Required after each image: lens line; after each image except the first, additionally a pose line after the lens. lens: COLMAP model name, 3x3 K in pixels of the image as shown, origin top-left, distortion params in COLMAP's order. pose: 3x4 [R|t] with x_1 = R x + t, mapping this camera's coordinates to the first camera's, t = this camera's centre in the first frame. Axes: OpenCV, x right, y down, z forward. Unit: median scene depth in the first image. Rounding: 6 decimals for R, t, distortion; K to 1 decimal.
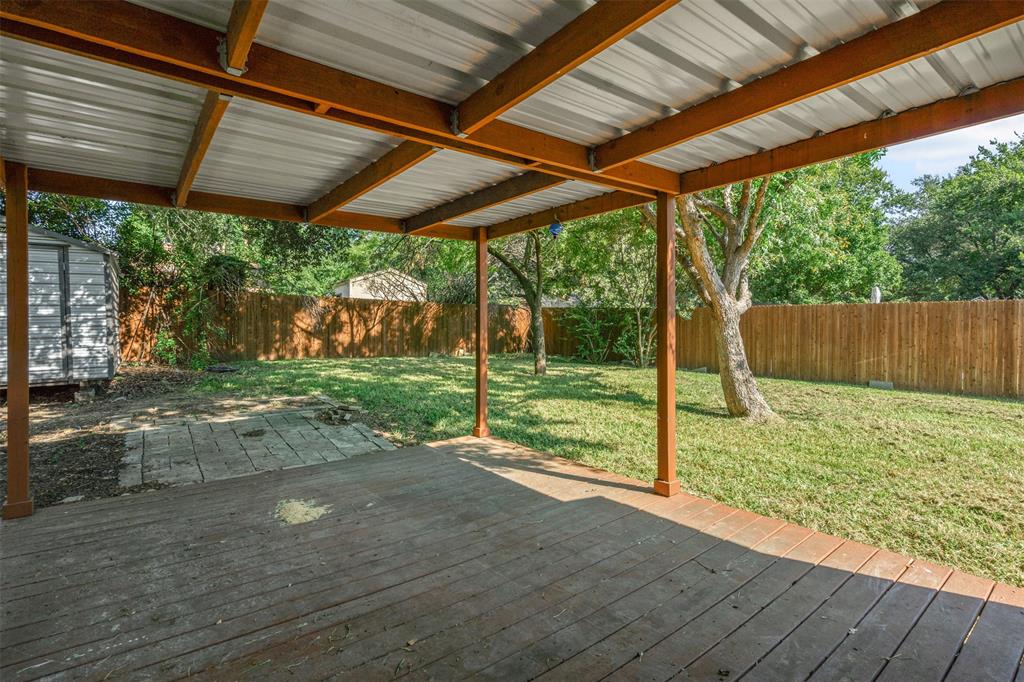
lens RADIAL K [[496.9, 0, 515.1], [0, 496.9, 336.3], [0, 0, 1]] dist [-0.004735, 0.003832]
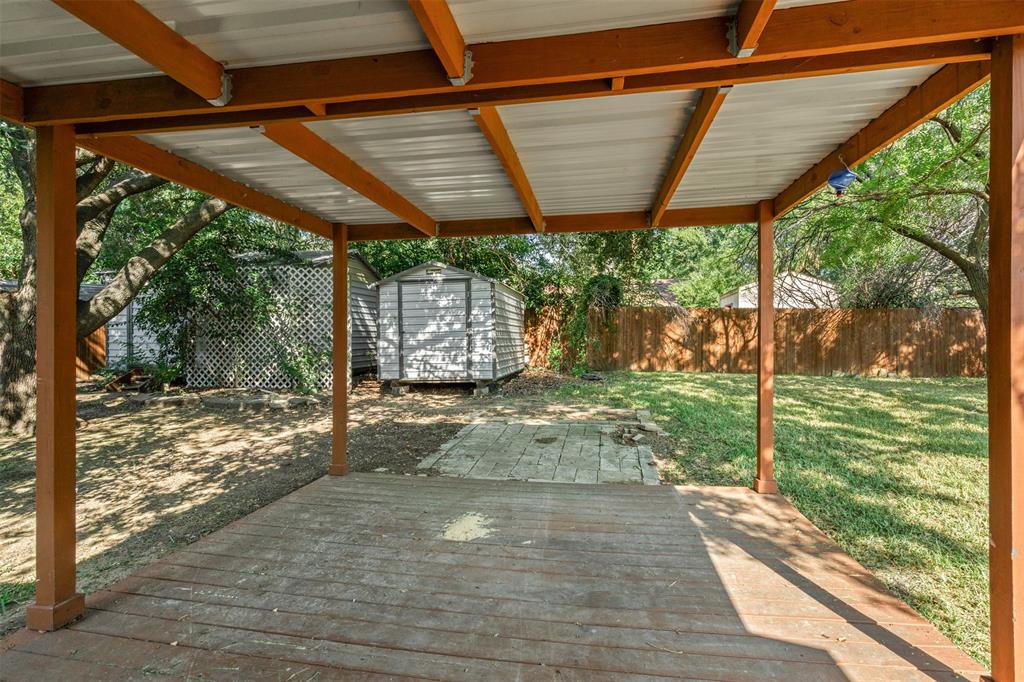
lens RADIAL K [[496.9, 0, 508.1], [0, 496.9, 342.2], [0, 0, 1]] dist [-0.004735, 0.003832]
pose [[0.674449, 0.008597, -0.738272, 0.112209], [-0.013893, 0.999903, -0.001048, -0.005329], [0.738191, 0.010963, 0.674503, 0.125338]]
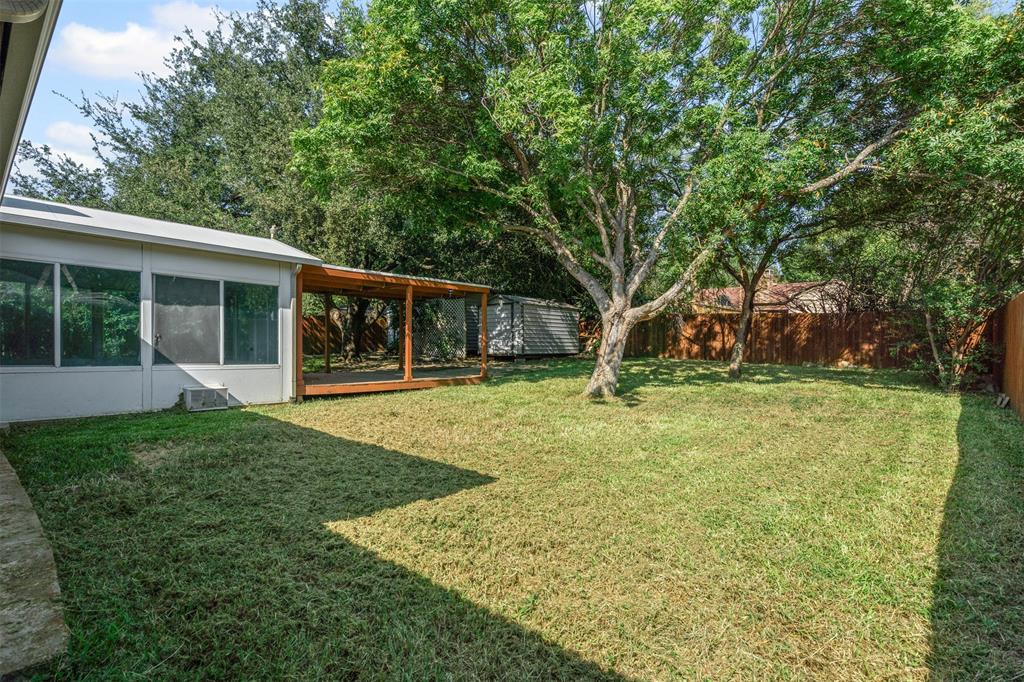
lens RADIAL K [[496.9, 0, 509.2], [0, 496.9, 344.6], [0, 0, 1]] dist [-0.004735, 0.003832]
pose [[0.171242, 0.016833, -0.985085, 1.204545], [-0.030948, 0.999453, 0.011698, 0.007327], [0.984743, 0.028483, 0.171669, 0.379775]]
